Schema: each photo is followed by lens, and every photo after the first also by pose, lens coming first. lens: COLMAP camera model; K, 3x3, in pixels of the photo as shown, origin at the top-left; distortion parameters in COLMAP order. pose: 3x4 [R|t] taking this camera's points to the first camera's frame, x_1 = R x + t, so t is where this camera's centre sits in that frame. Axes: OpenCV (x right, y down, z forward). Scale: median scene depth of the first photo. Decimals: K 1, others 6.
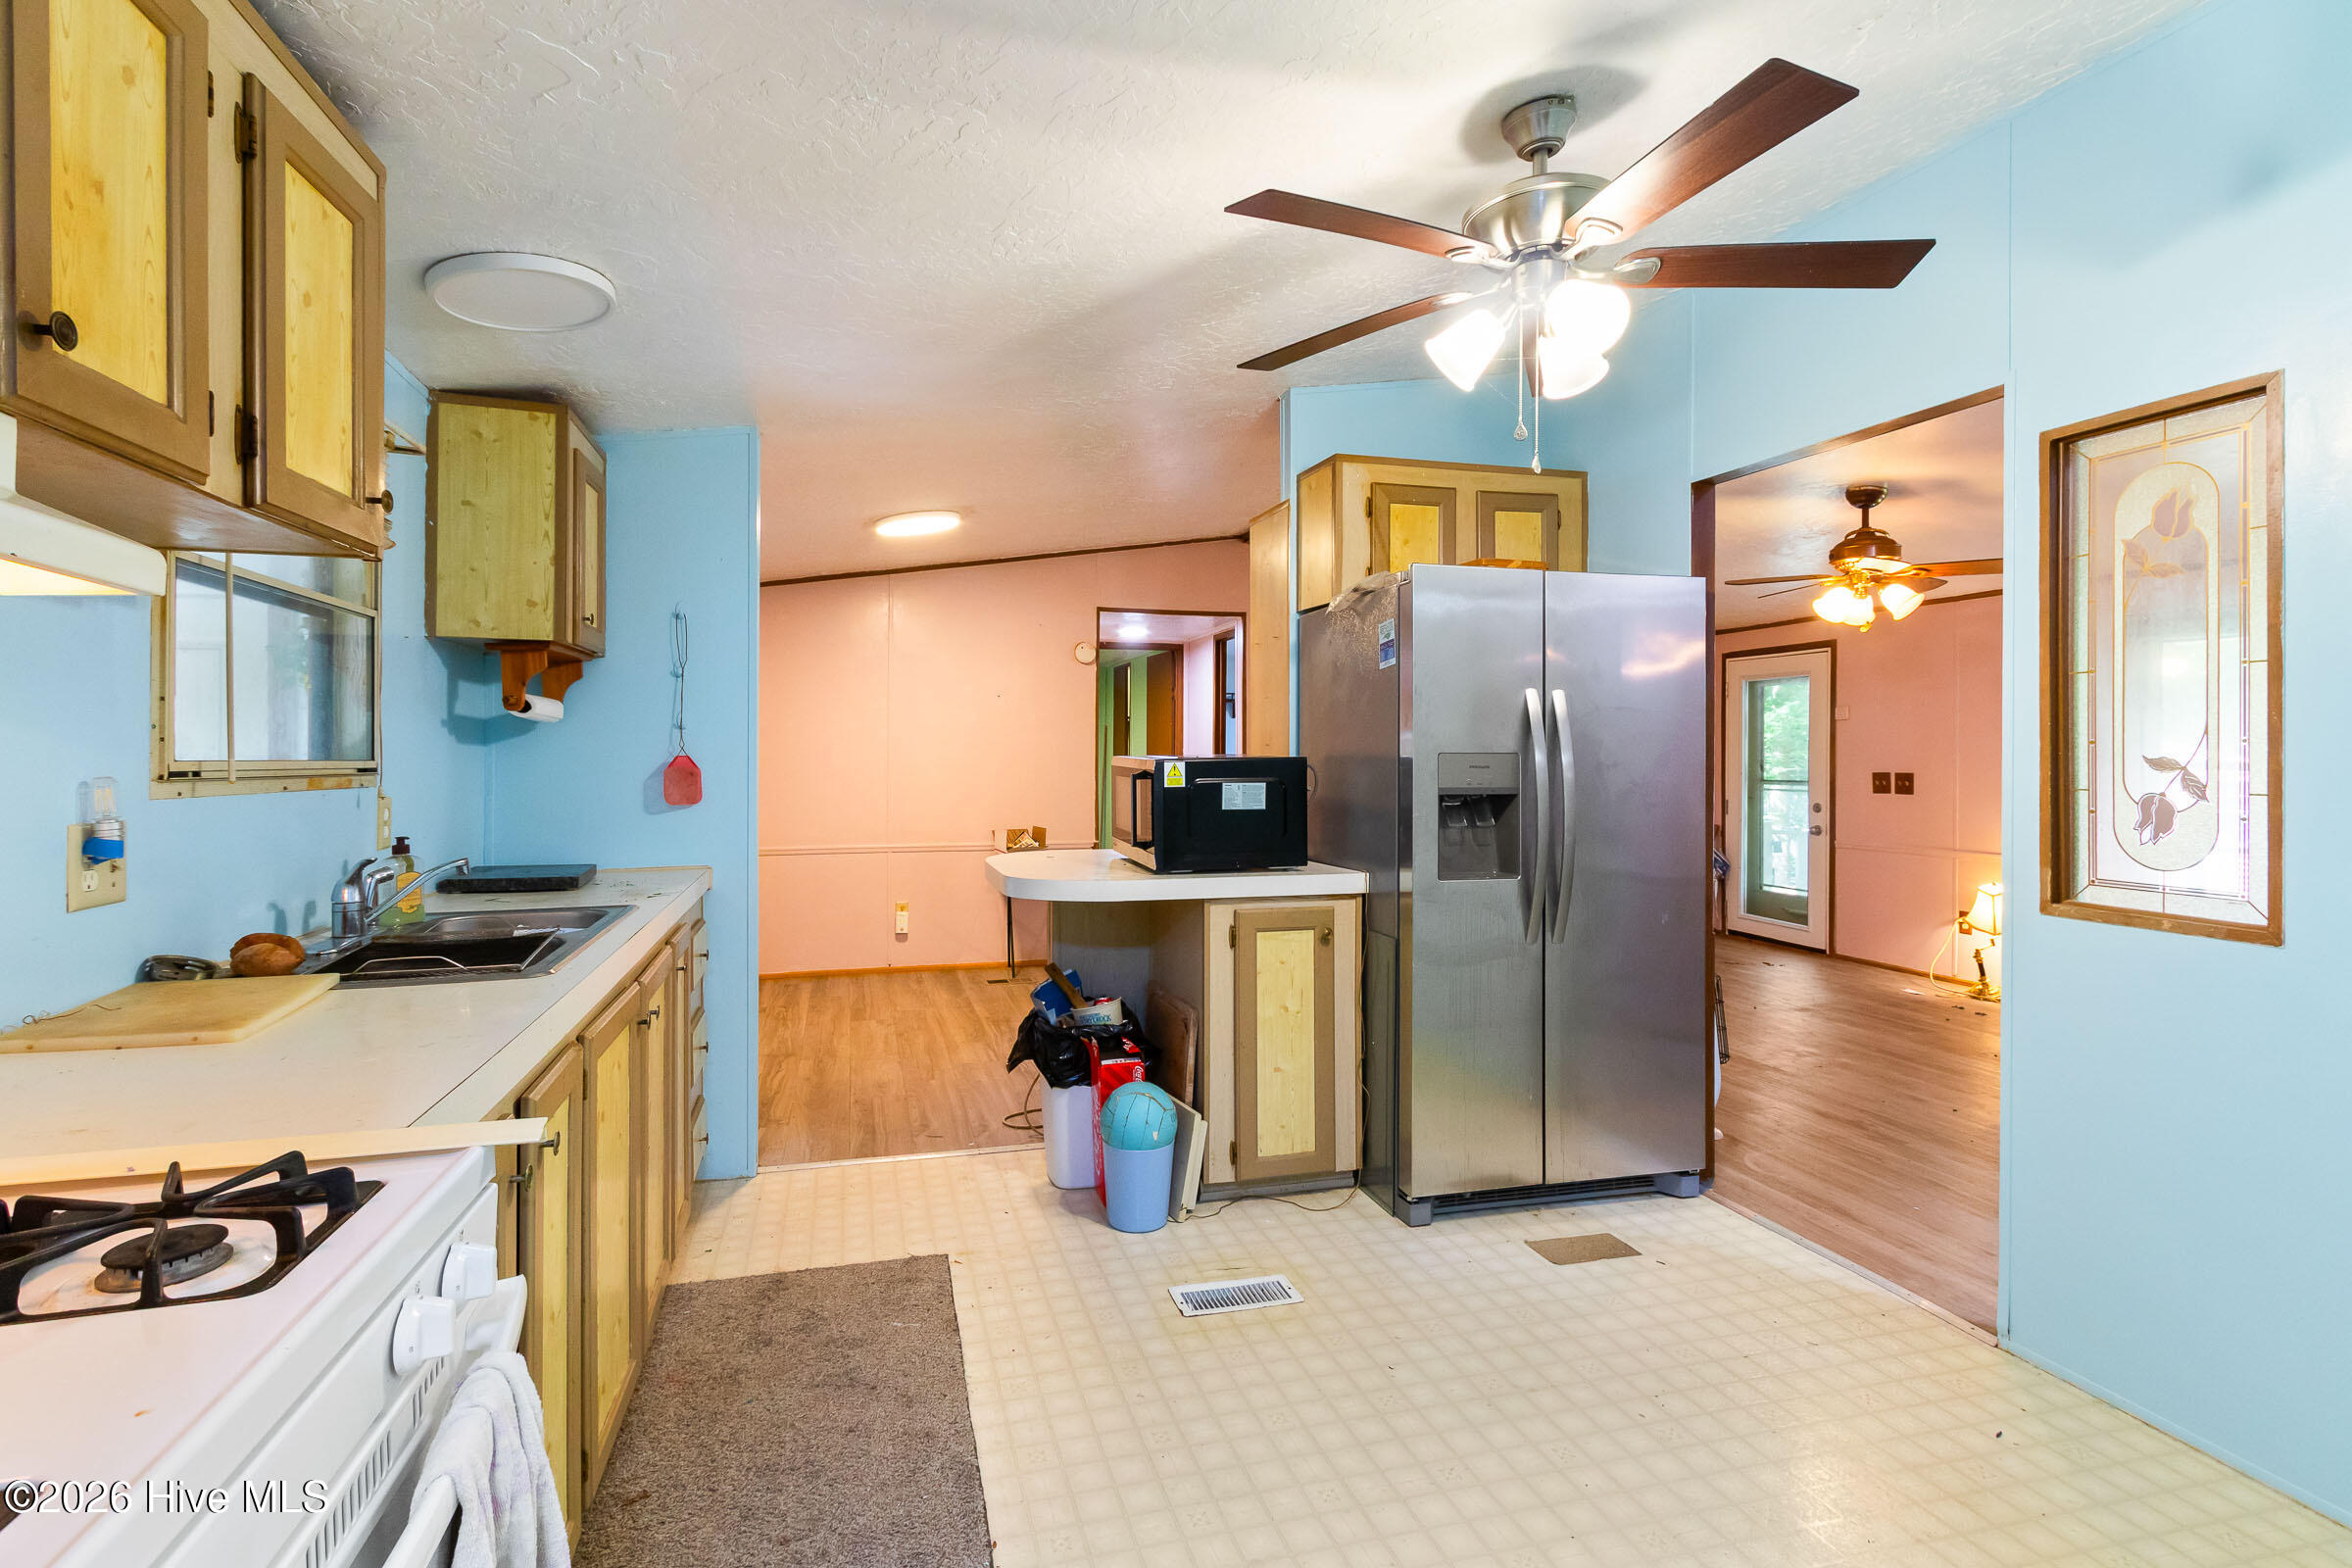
lens RADIAL K [[1110.1, 0, 1117.3], [0, 1110.1, 753.3], [0, 0, 1]] dist [0.004777, 0.000708]
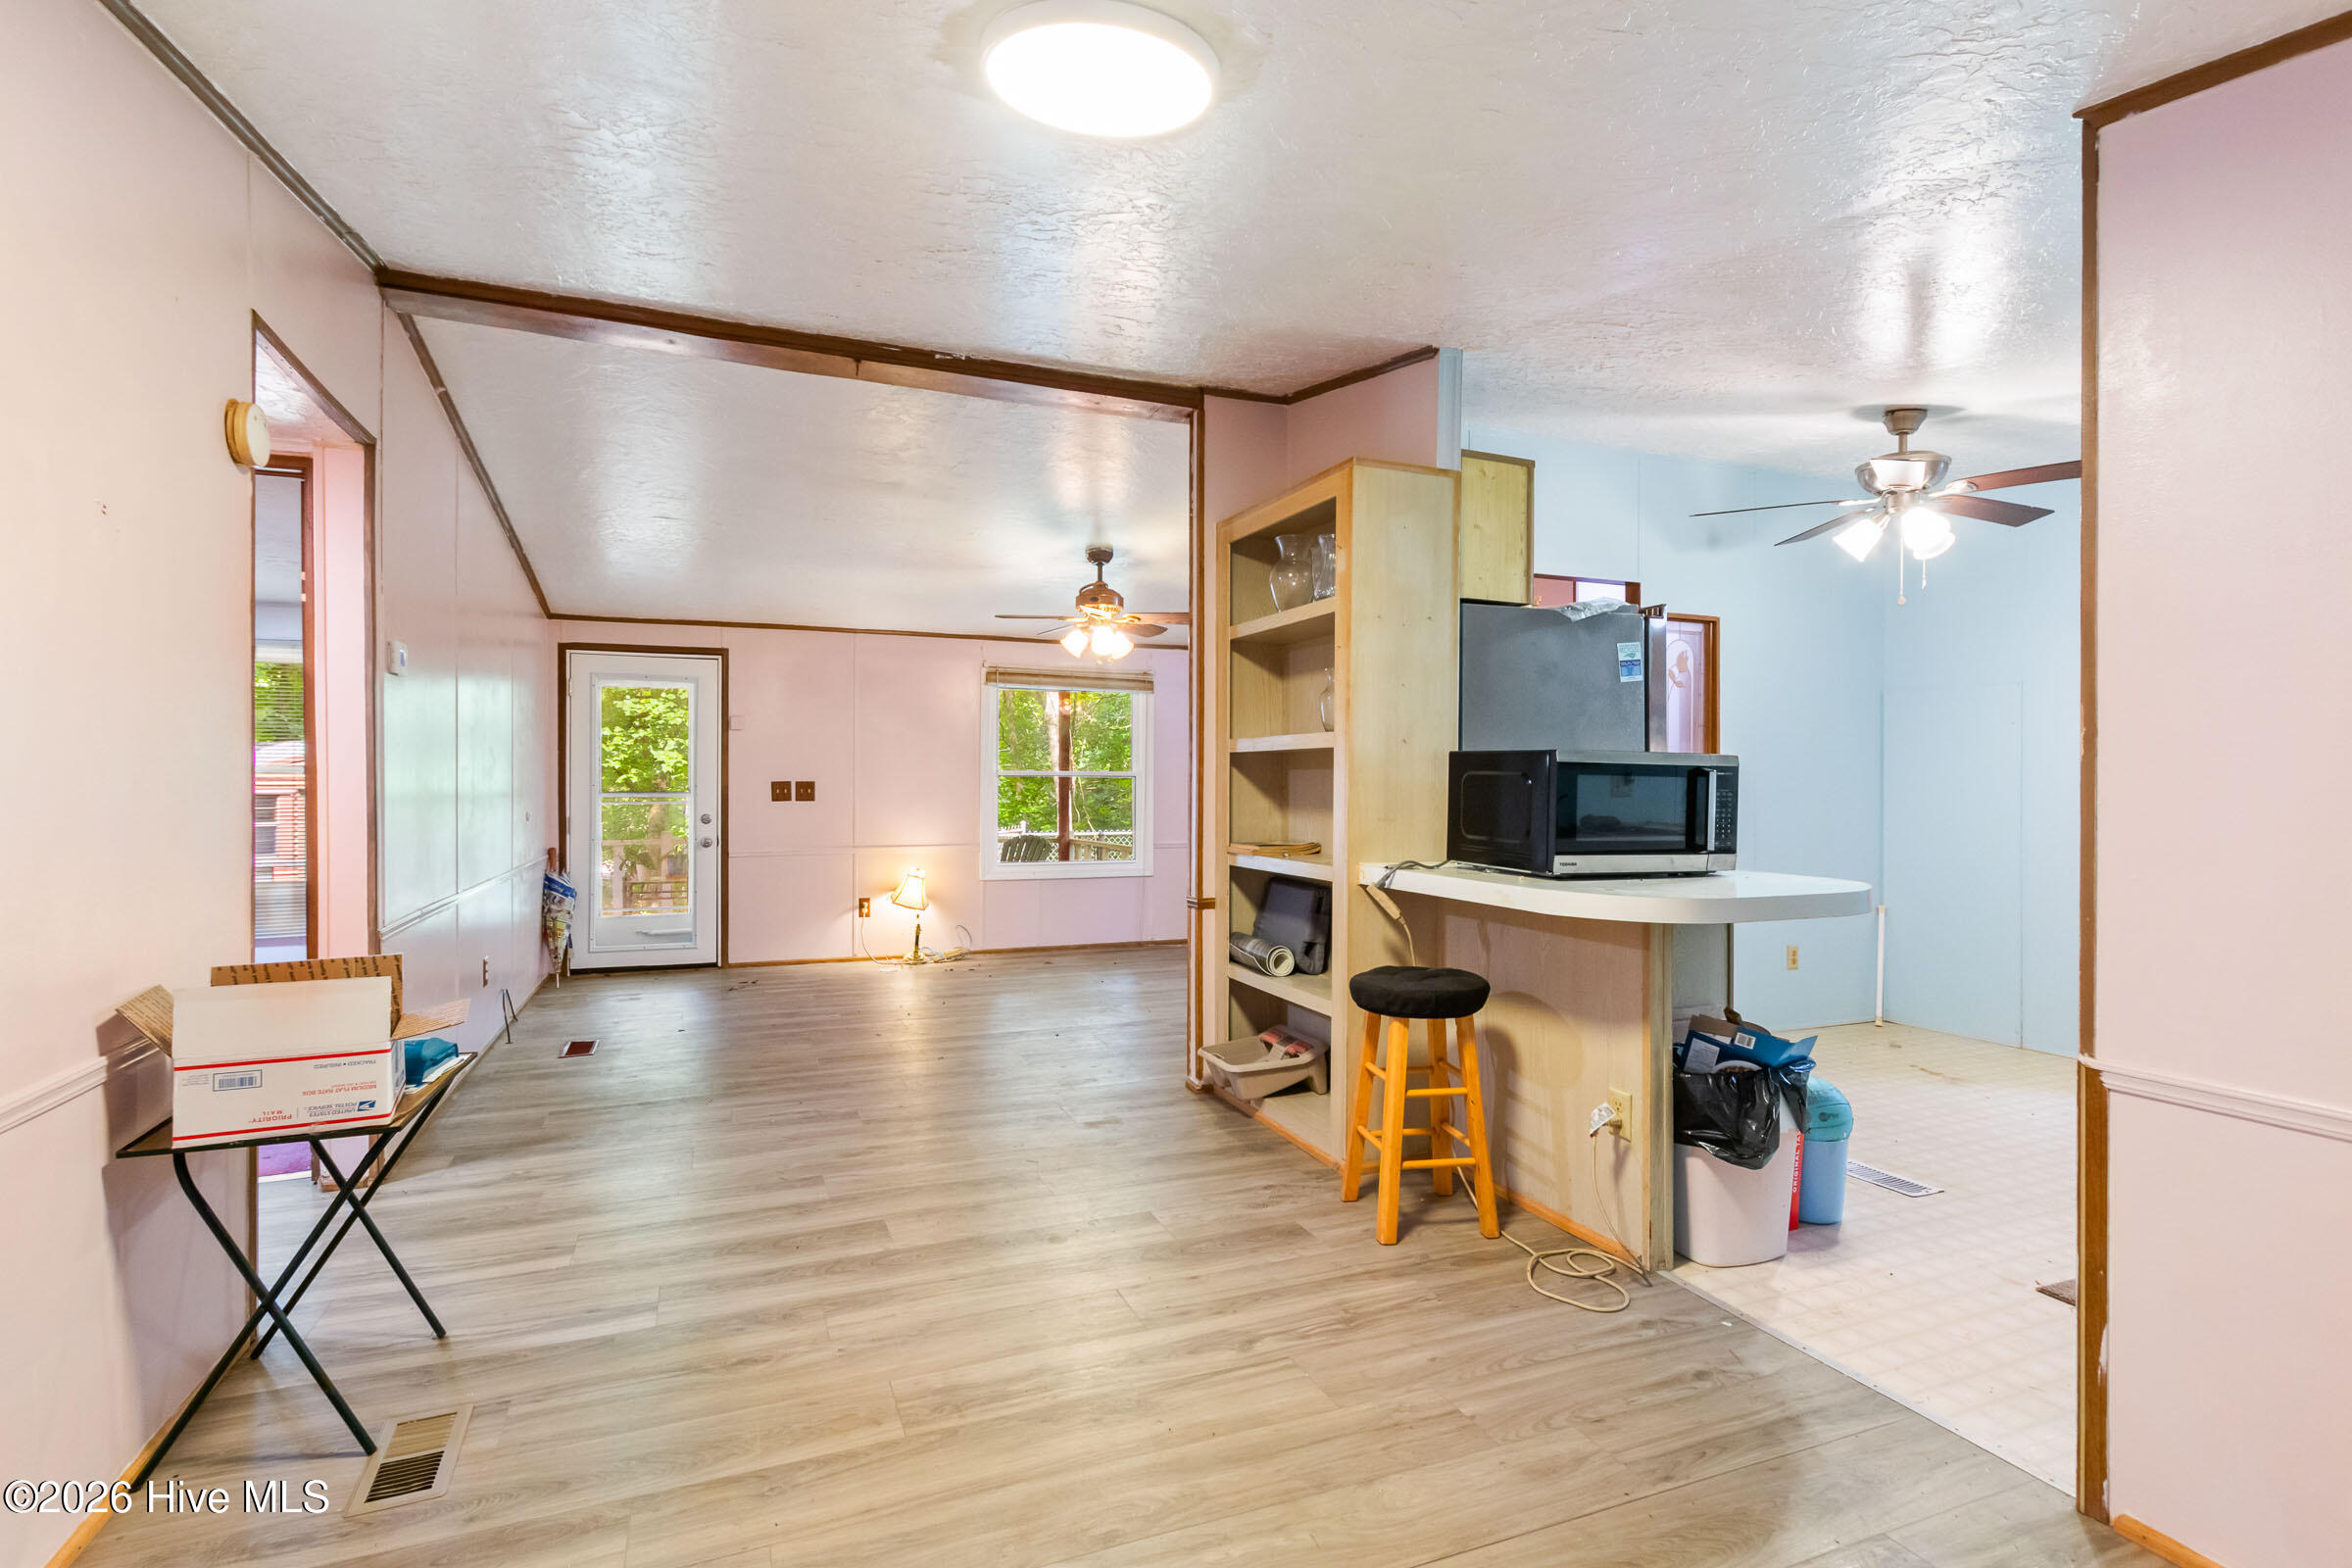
lens RADIAL K [[1110.1, 0, 1163.2], [0, 1110.1, 784.3], [0, 0, 1]] dist [0.004777, 0.000708]
pose [[-0.138647, -0.006813, 0.990318, -0.572743], [-0.002158, 0.999976, 0.006577, 0.016950], [-0.990340, -0.001226, -0.138658, 1.095792]]
